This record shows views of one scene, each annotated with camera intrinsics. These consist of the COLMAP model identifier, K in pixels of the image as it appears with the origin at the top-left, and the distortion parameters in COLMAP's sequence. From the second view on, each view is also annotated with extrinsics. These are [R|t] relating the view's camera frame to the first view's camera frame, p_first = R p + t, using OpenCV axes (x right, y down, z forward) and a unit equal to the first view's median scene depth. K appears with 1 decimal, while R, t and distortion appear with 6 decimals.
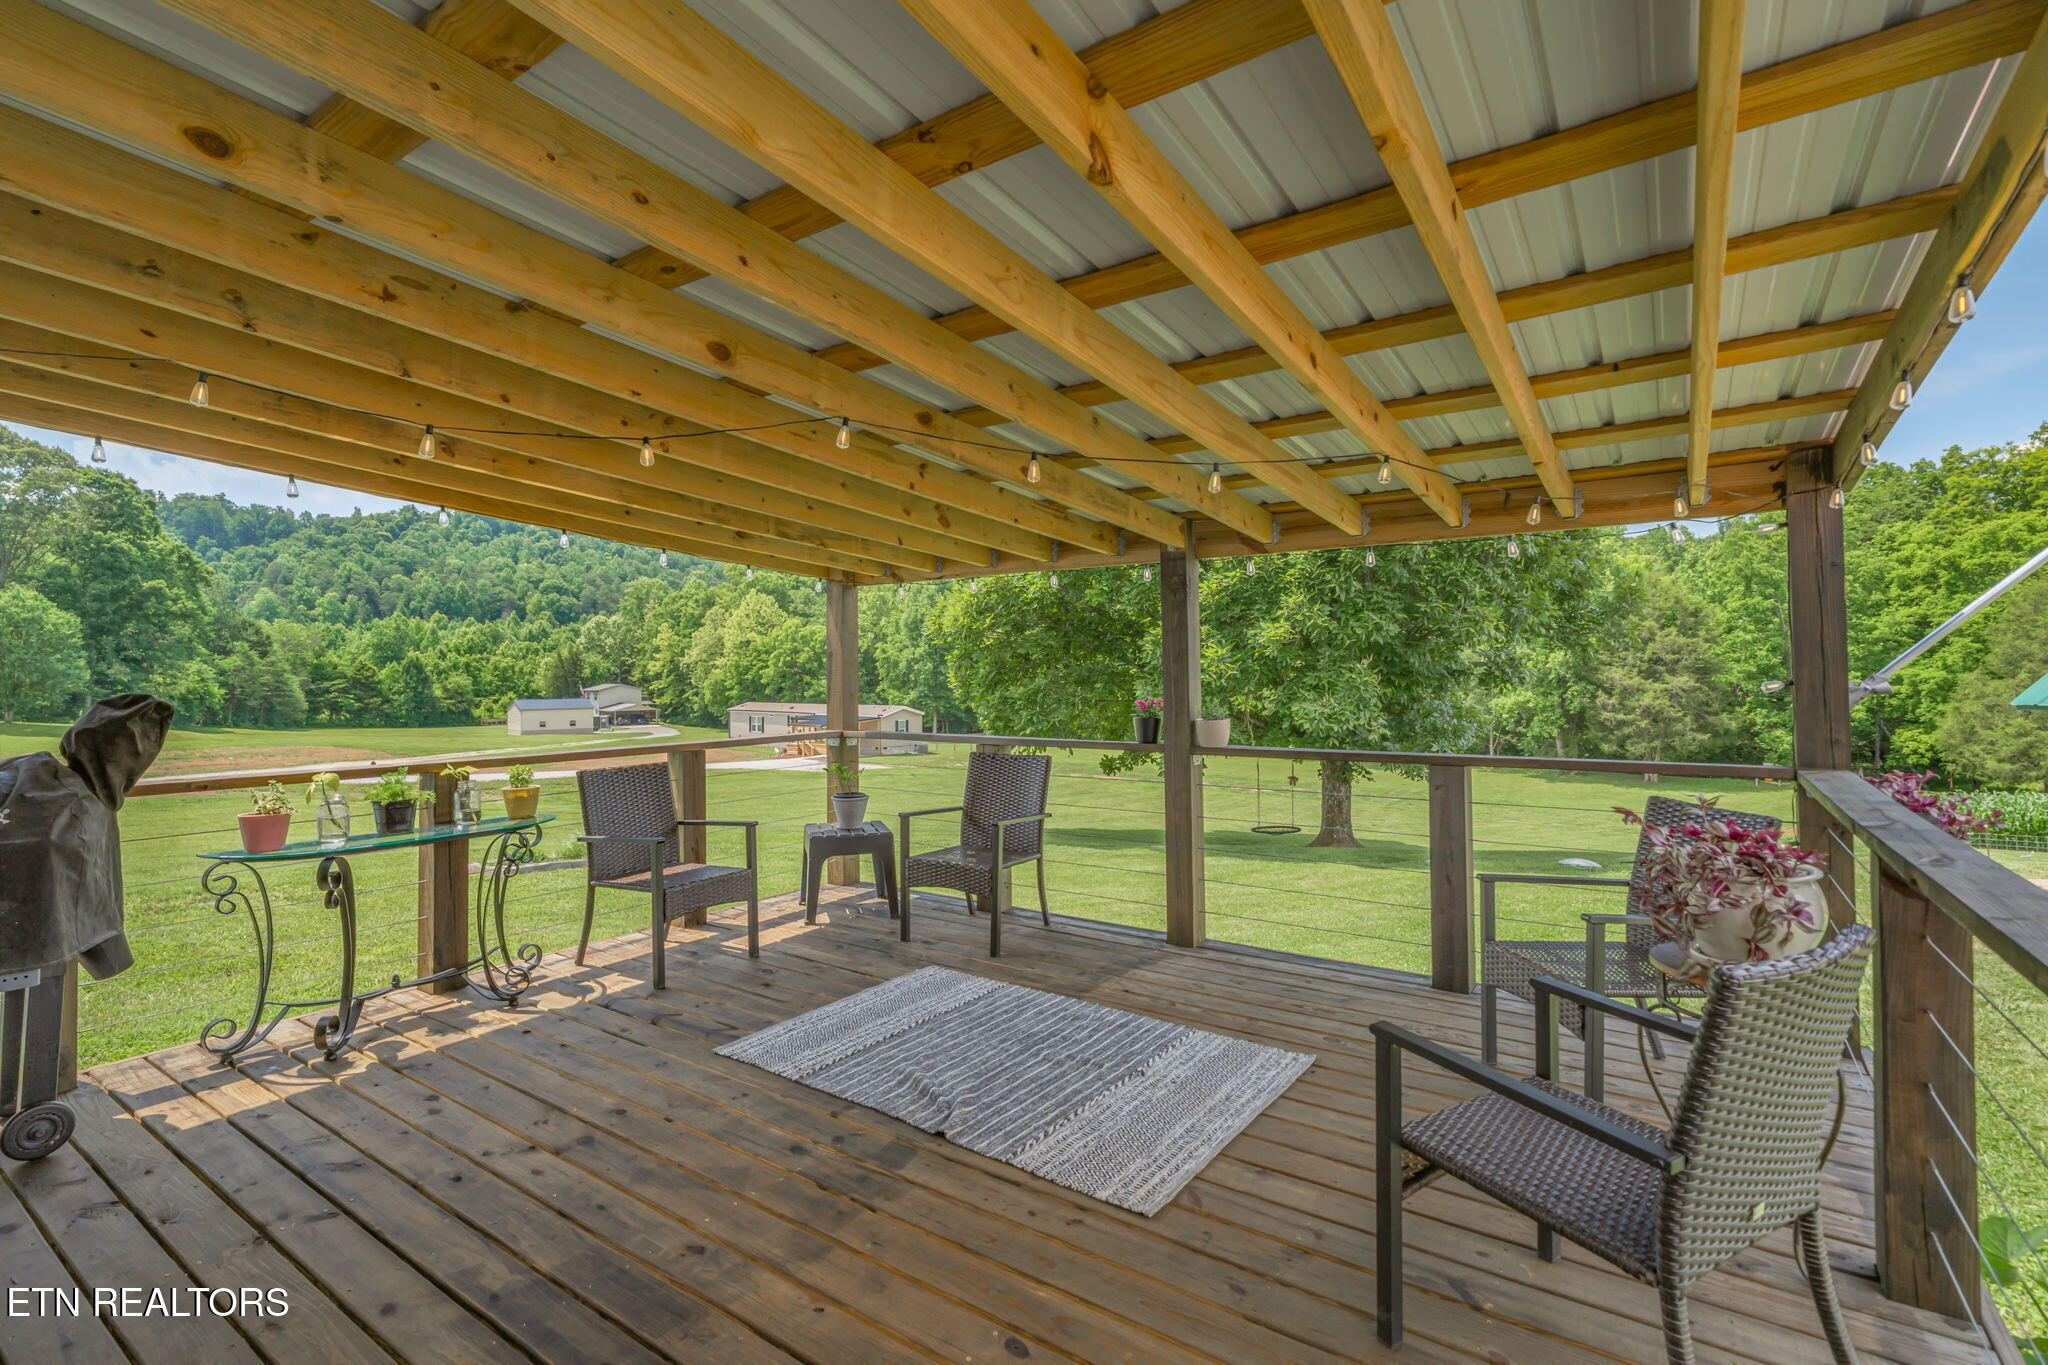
lens RADIAL K [[945.7, 0, 1020.7], [0, 945.7, 654.8], [0, 0, 1]] dist [-0.001794, 0.000260]
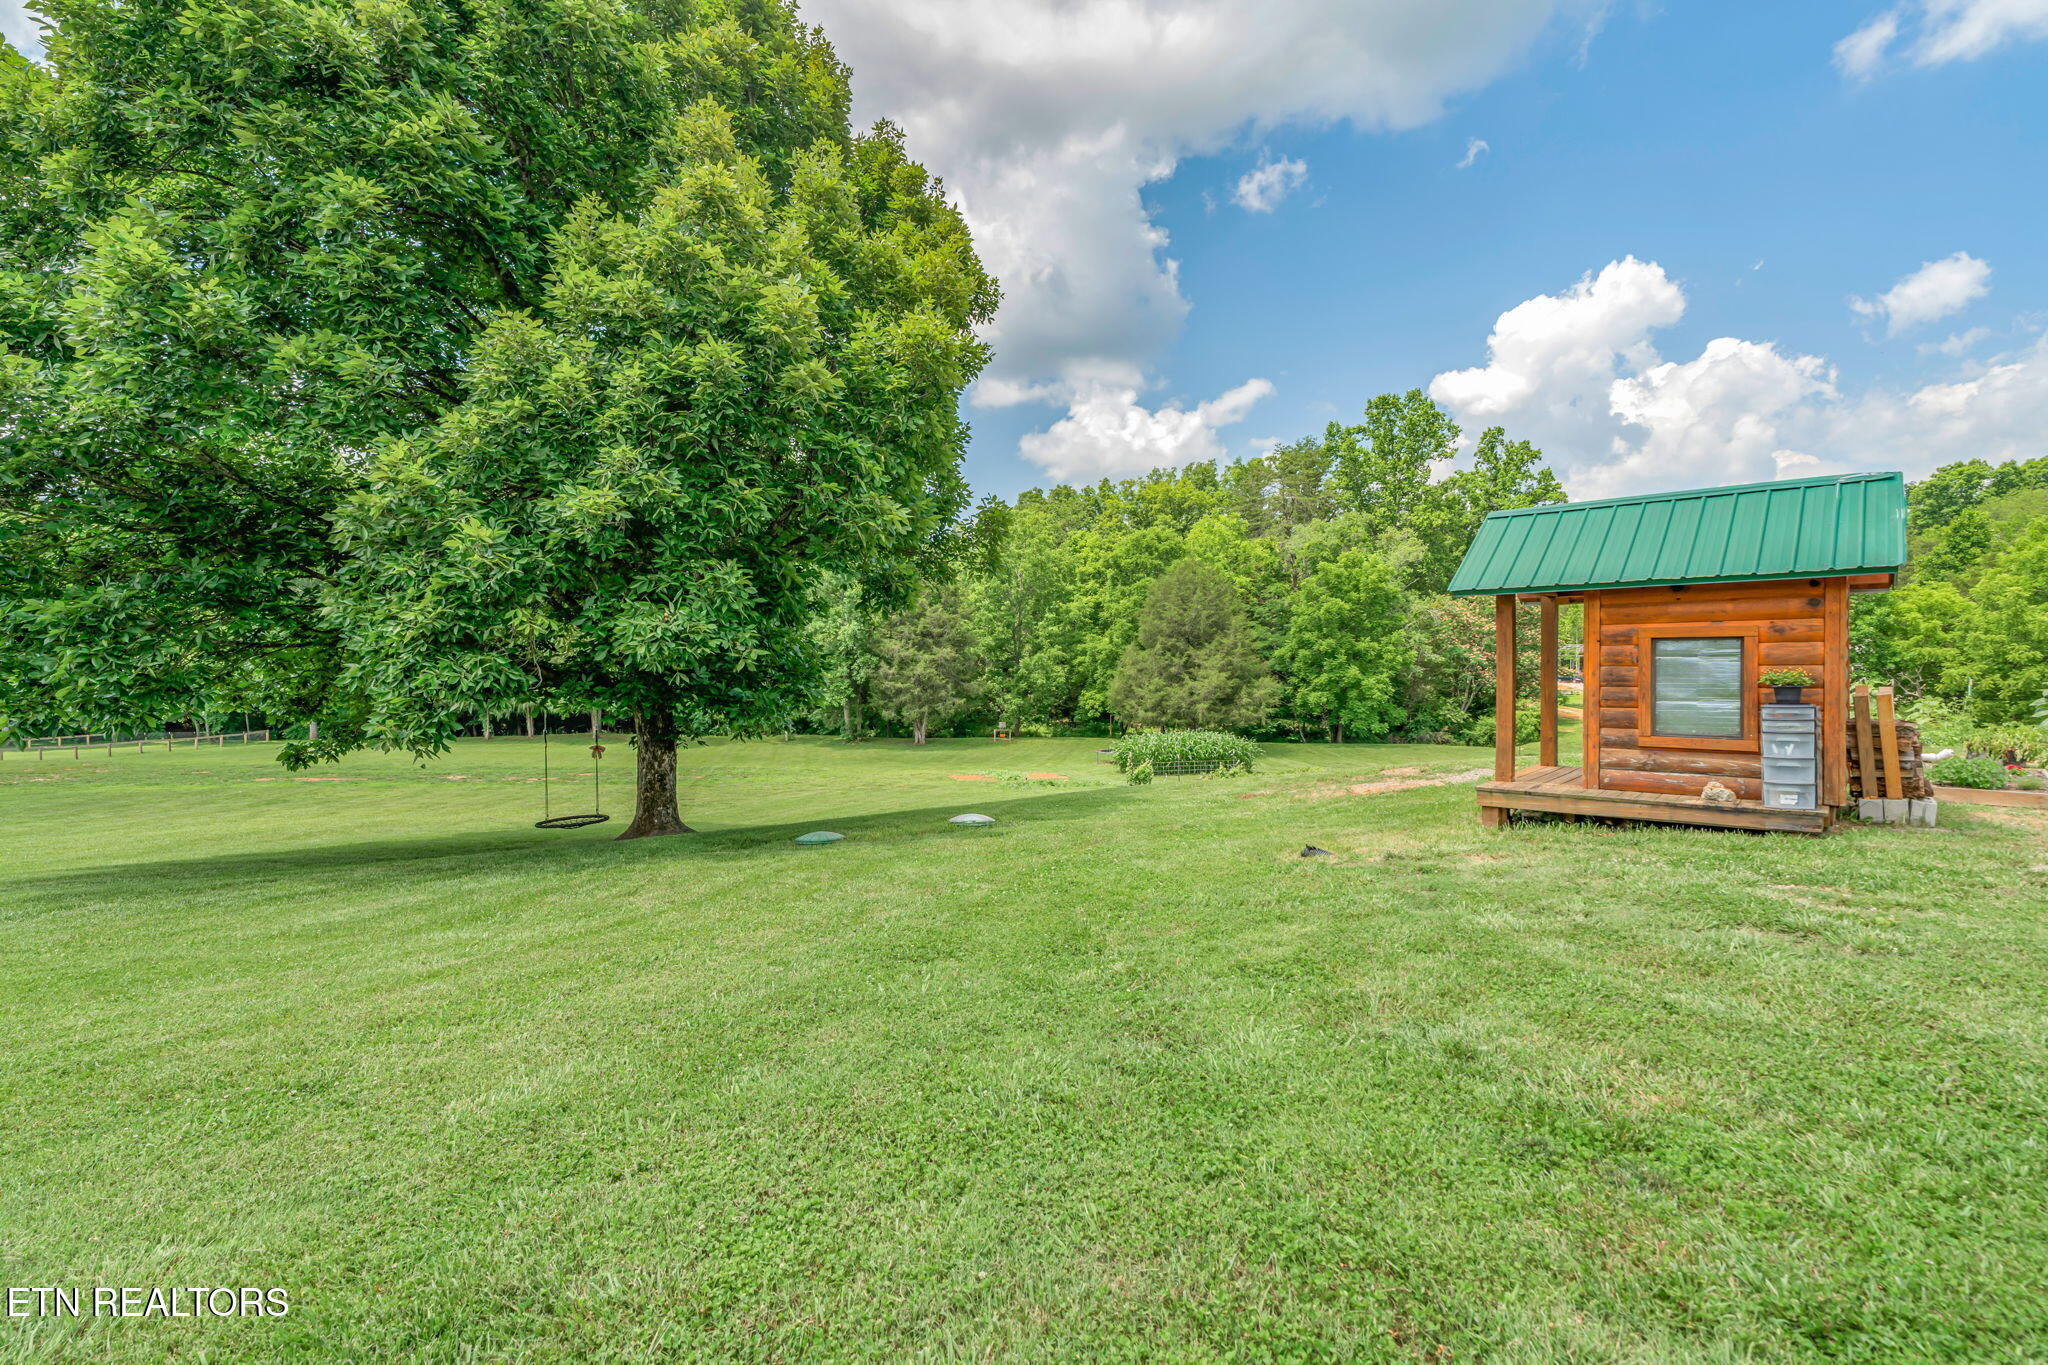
lens RADIAL K [[954.8, 0, 1013.5], [0, 954.8, 669.8], [0, 0, 1]] dist [0.015063, 0.000267]
pose [[0.756144, -0.007231, 0.654365, 0.050986], [-0.013670, 0.999546, 0.026842, 0.048759], [-0.654262, -0.029242, 0.755702, 0.252286]]
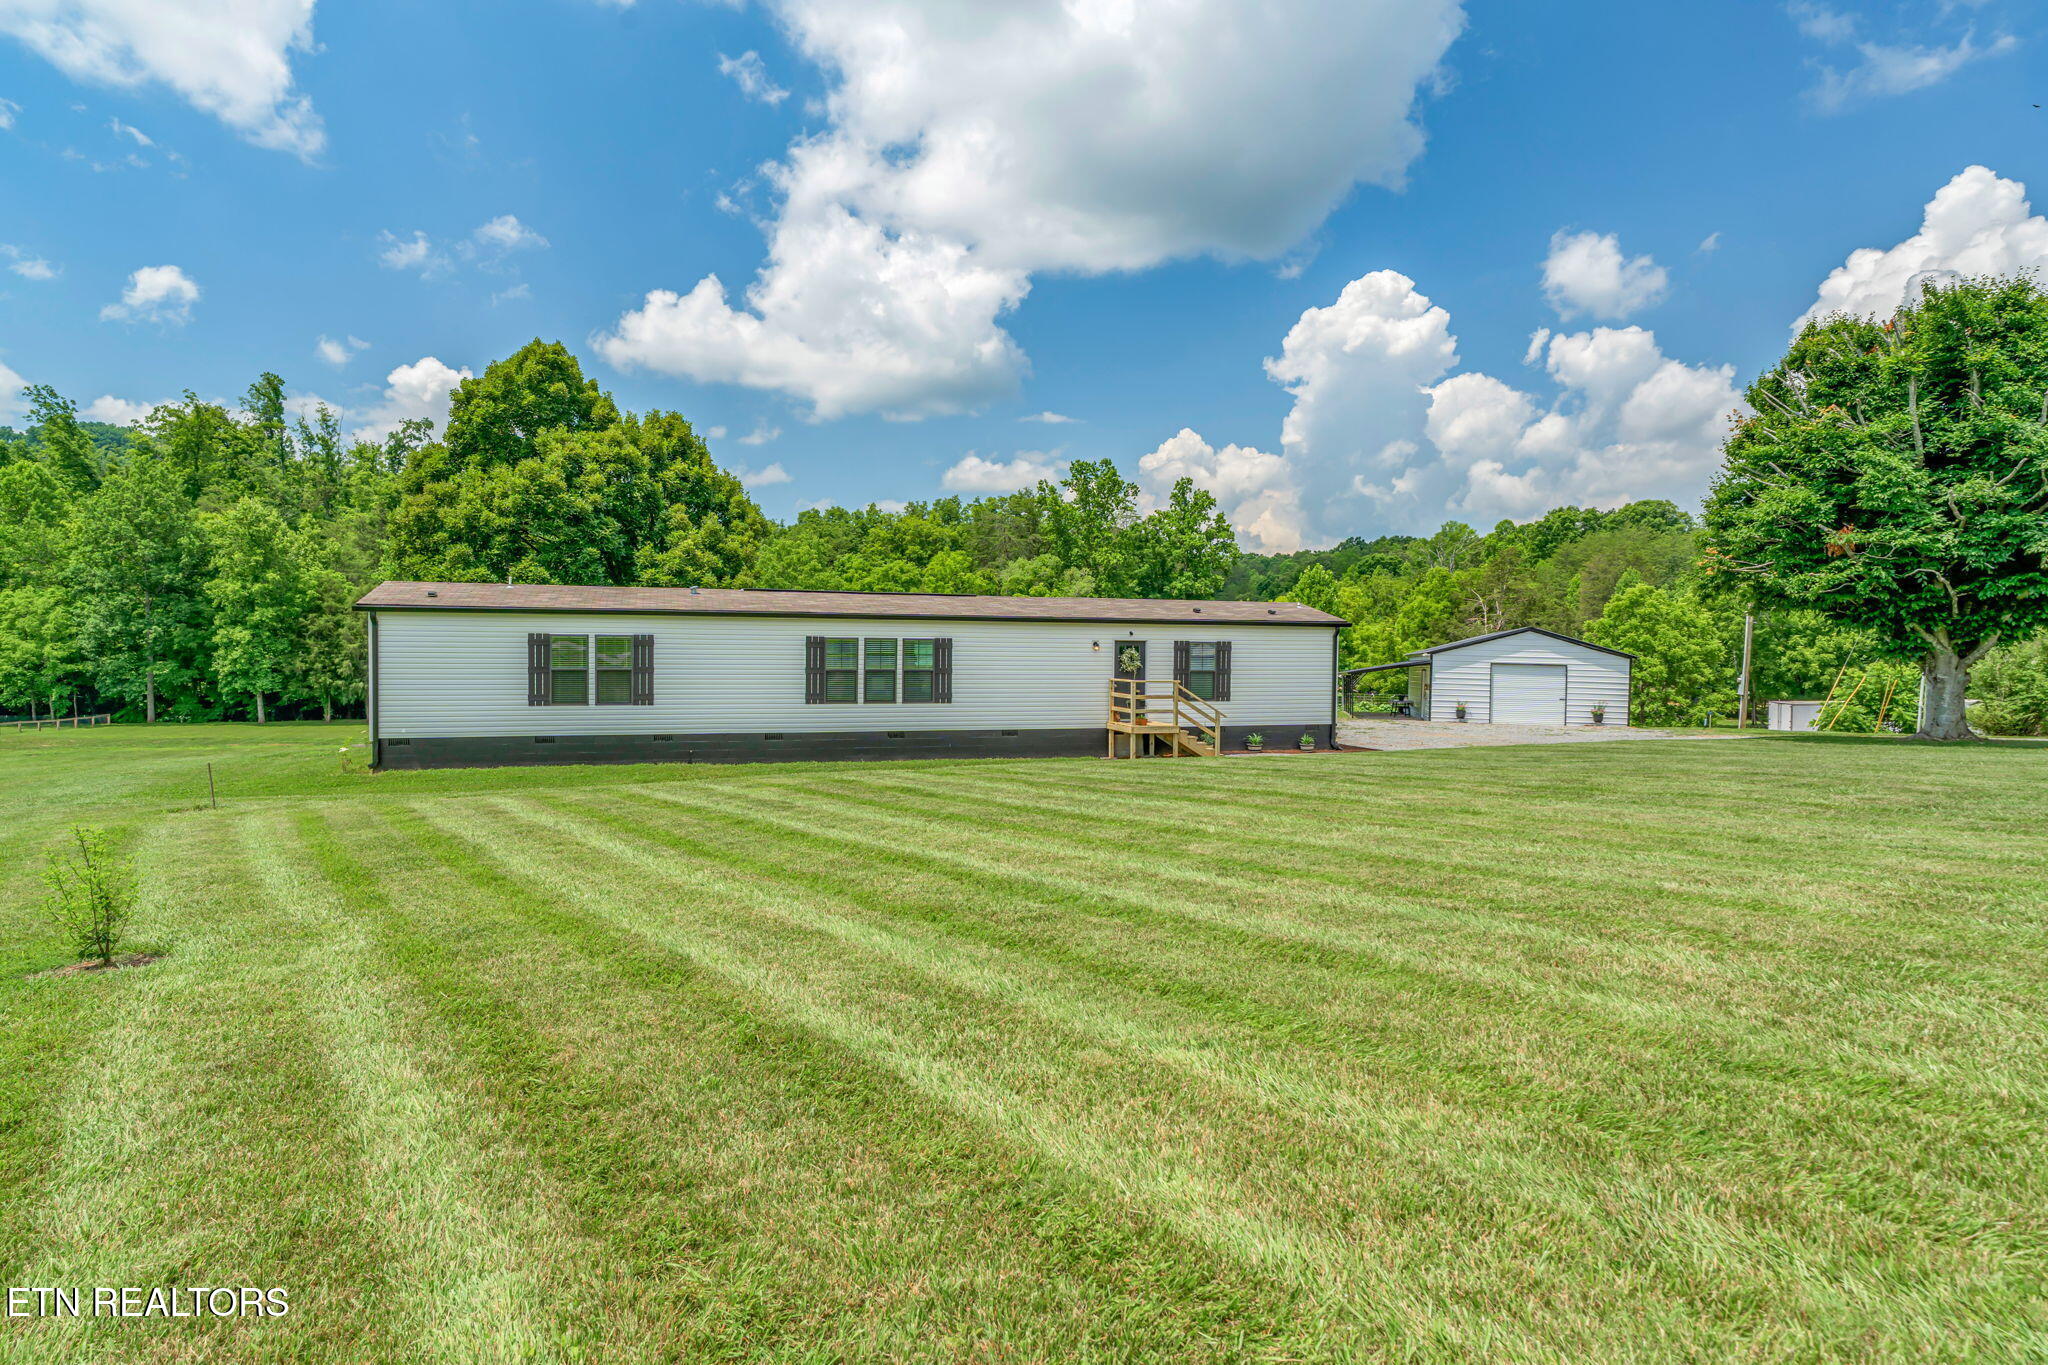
lens RADIAL K [[1082.3, 0, 1038.2], [0, 1082.3, 680.8], [0, 0, 1]] dist [0.001433, 0.000125]
pose [[0.598632, -0.014920, 0.800886, -1.074827], [-0.031036, 0.998644, 0.041803, -0.050177], [-0.800423, -0.049881, 0.597357, -1.133477]]
